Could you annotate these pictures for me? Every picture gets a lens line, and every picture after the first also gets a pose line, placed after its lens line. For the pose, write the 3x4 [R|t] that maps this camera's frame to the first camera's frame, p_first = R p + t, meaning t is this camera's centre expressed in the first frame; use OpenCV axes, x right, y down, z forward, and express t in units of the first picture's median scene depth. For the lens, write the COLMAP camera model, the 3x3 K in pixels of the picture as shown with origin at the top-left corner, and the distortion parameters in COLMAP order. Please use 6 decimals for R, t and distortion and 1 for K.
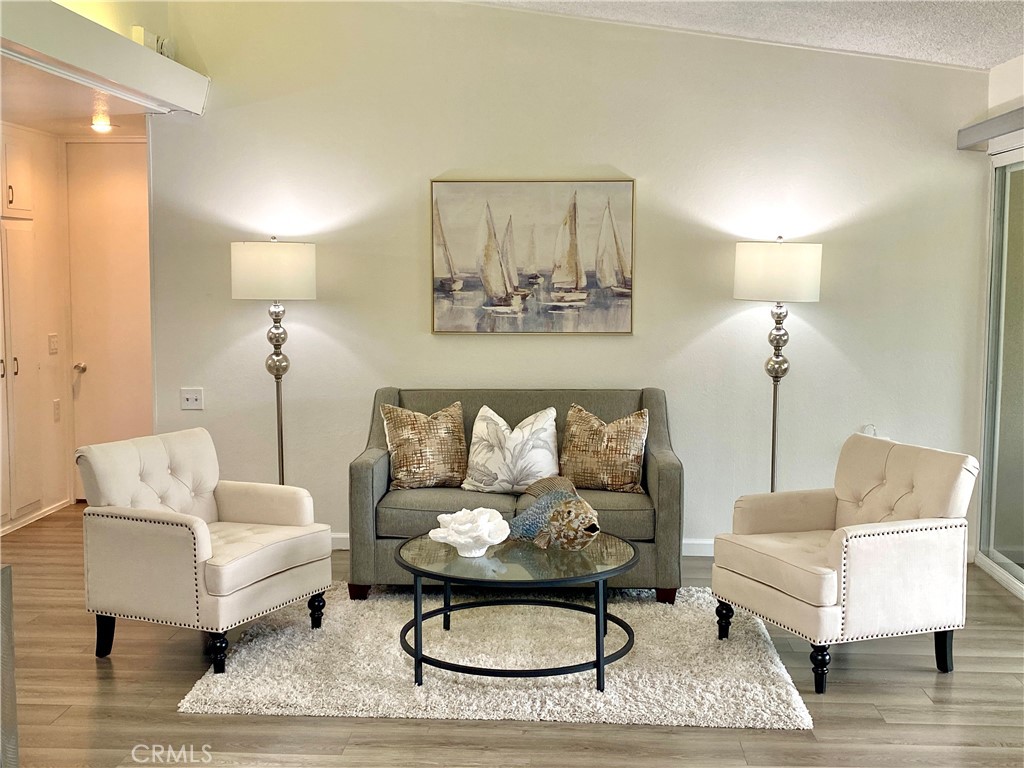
lens RADIAL K [[1173.0, 0, 512.0], [0, 1173.0, 384.0], [0, 0, 1]] dist [0.077195, -0.024527]
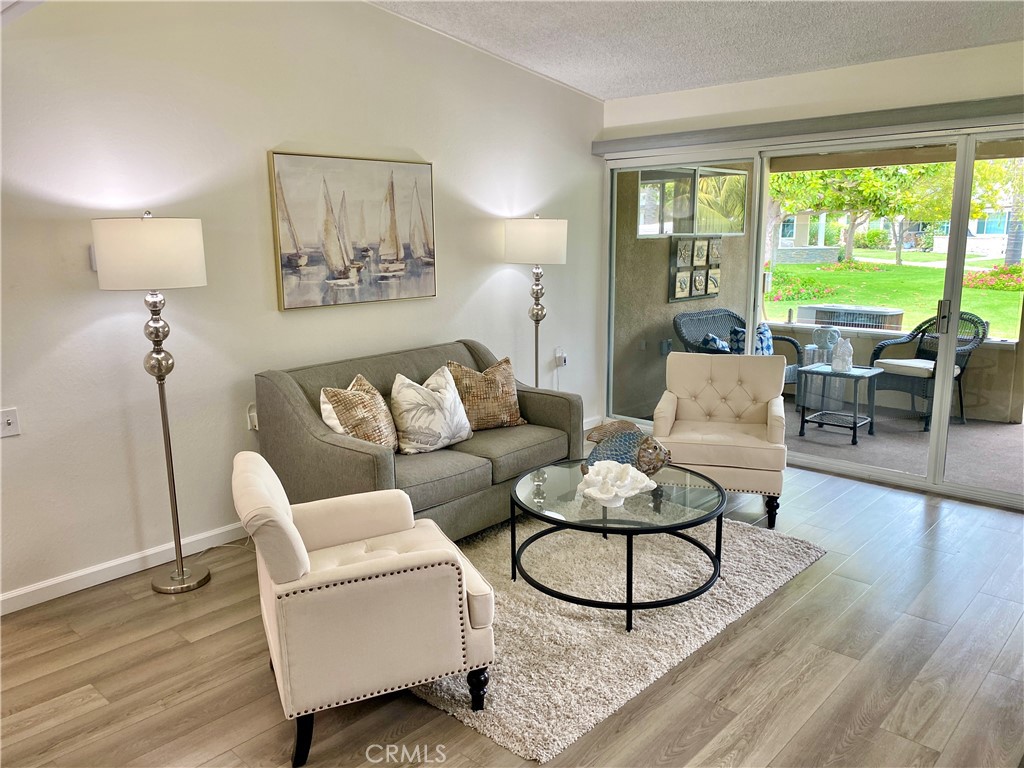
lens RADIAL K [[777.8, 0, 512.0], [0, 777.8, 384.0], [0, 0, 1]] dist [0.102022, -0.165144]
pose [[0.626249, -0.162078, 0.762589, -0.467685], [0.086955, 0.986569, 0.138273, -0.057555], [-0.774759, -0.020282, 0.631932, 0.436710]]
